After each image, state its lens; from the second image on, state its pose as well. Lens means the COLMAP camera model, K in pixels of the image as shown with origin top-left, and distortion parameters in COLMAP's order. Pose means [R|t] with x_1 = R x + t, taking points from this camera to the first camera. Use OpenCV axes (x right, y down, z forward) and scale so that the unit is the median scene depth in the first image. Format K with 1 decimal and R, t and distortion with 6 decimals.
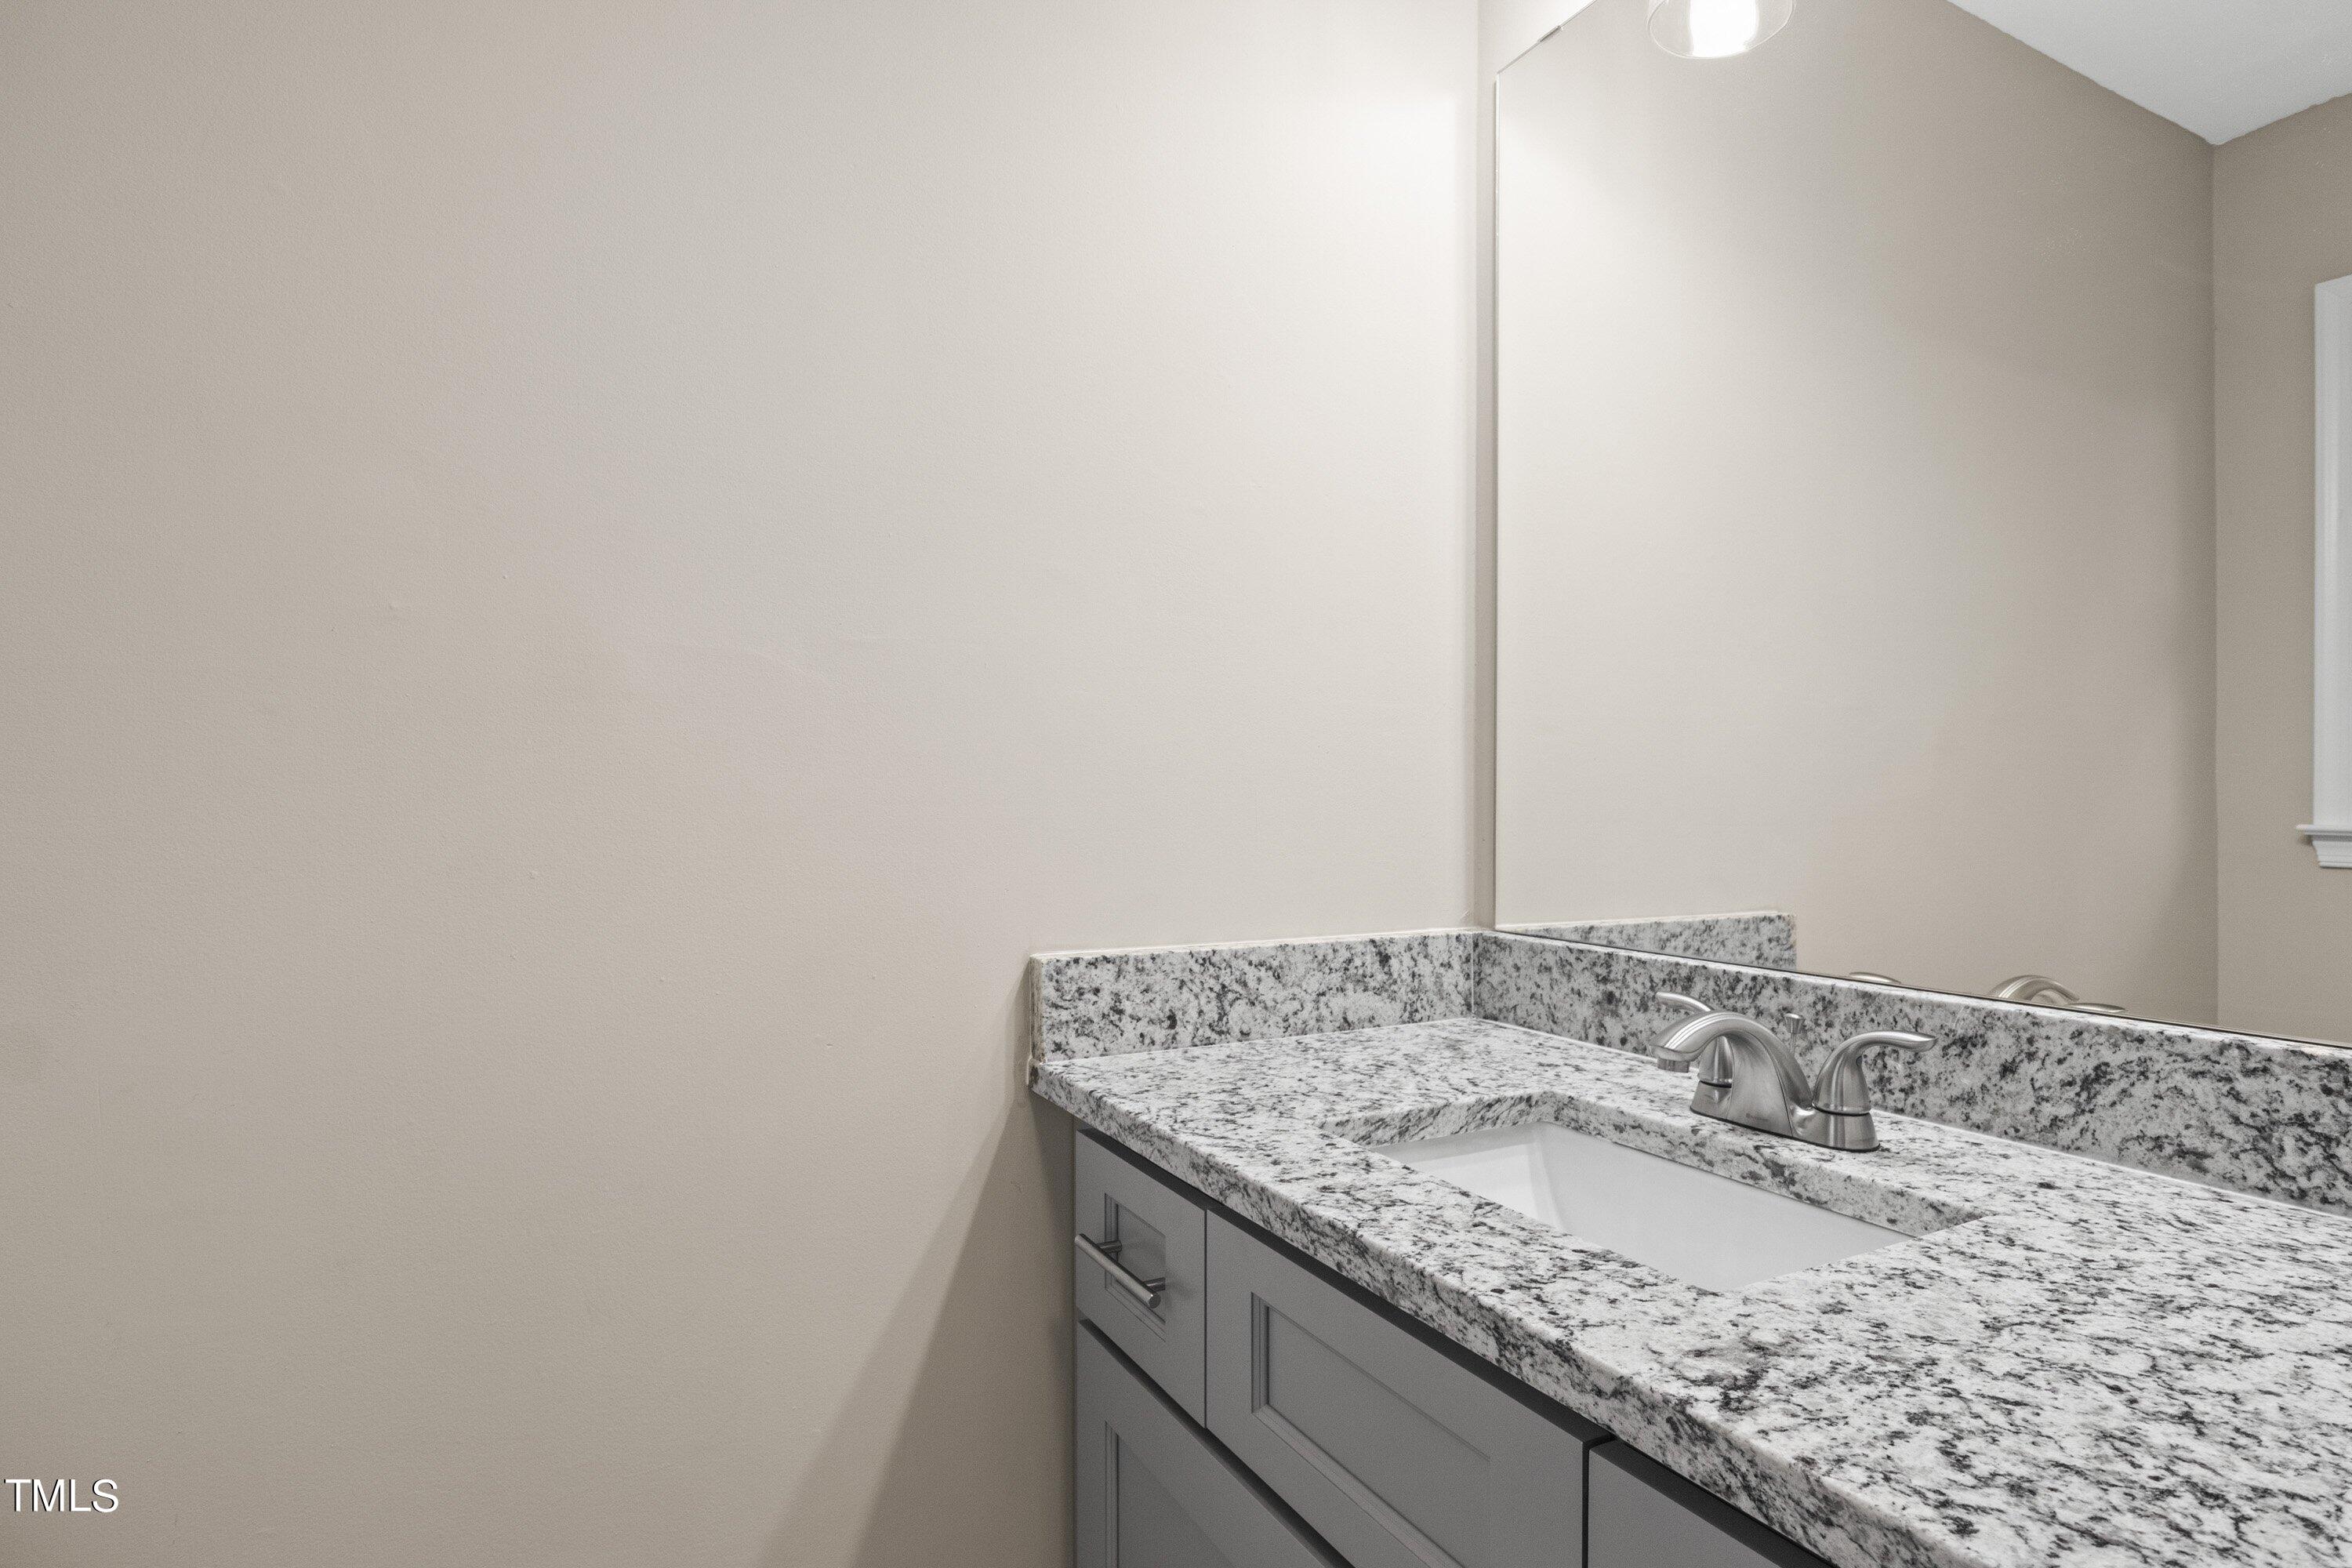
lens RADIAL K [[1241.4, 0, 1128.3], [0, 1241.4, 767.4], [0, 0, 1]] dist [-0.007663, -0.000299]
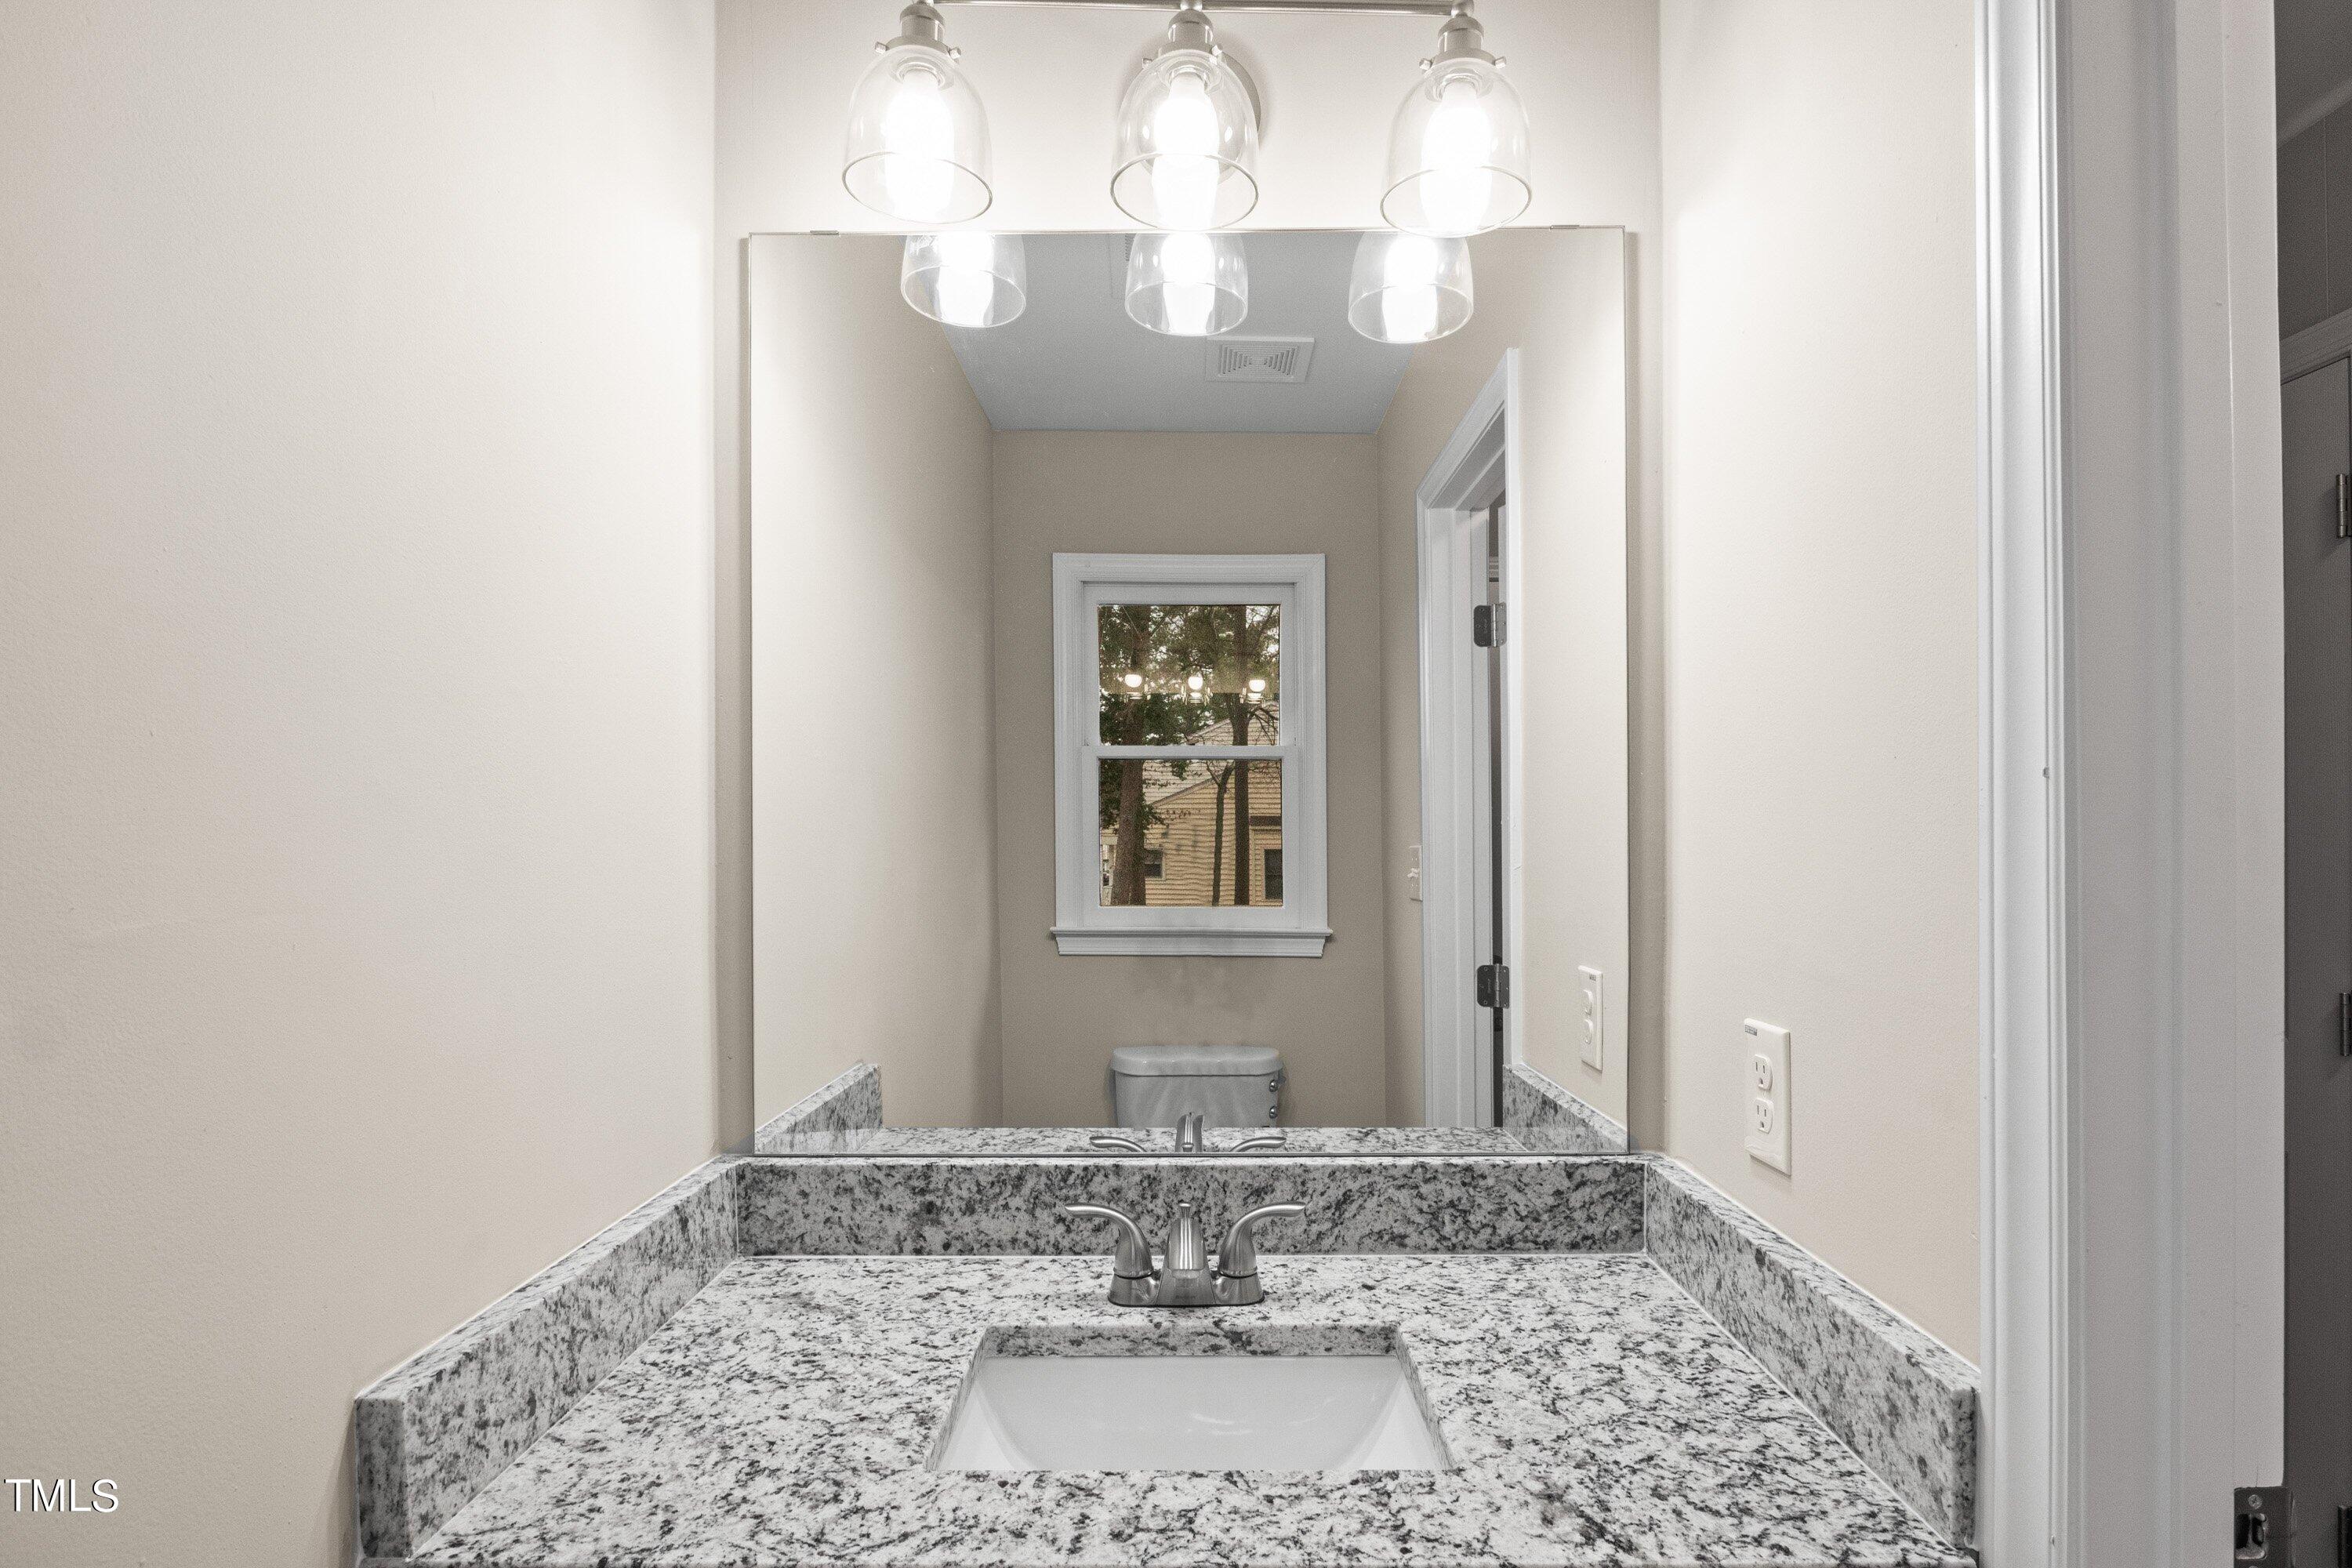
lens RADIAL K [[1241.4, 0, 1180.6], [0, 1241.4, 787.7], [0, 0, 1]] dist [-0.007663, -0.000299]
pose [[0.441964, 0.018871, 0.896834, -0.574572], [-0.014529, 0.999798, -0.013877, -0.195352], [-0.896915, -0.006897, 0.442149, 0.422248]]
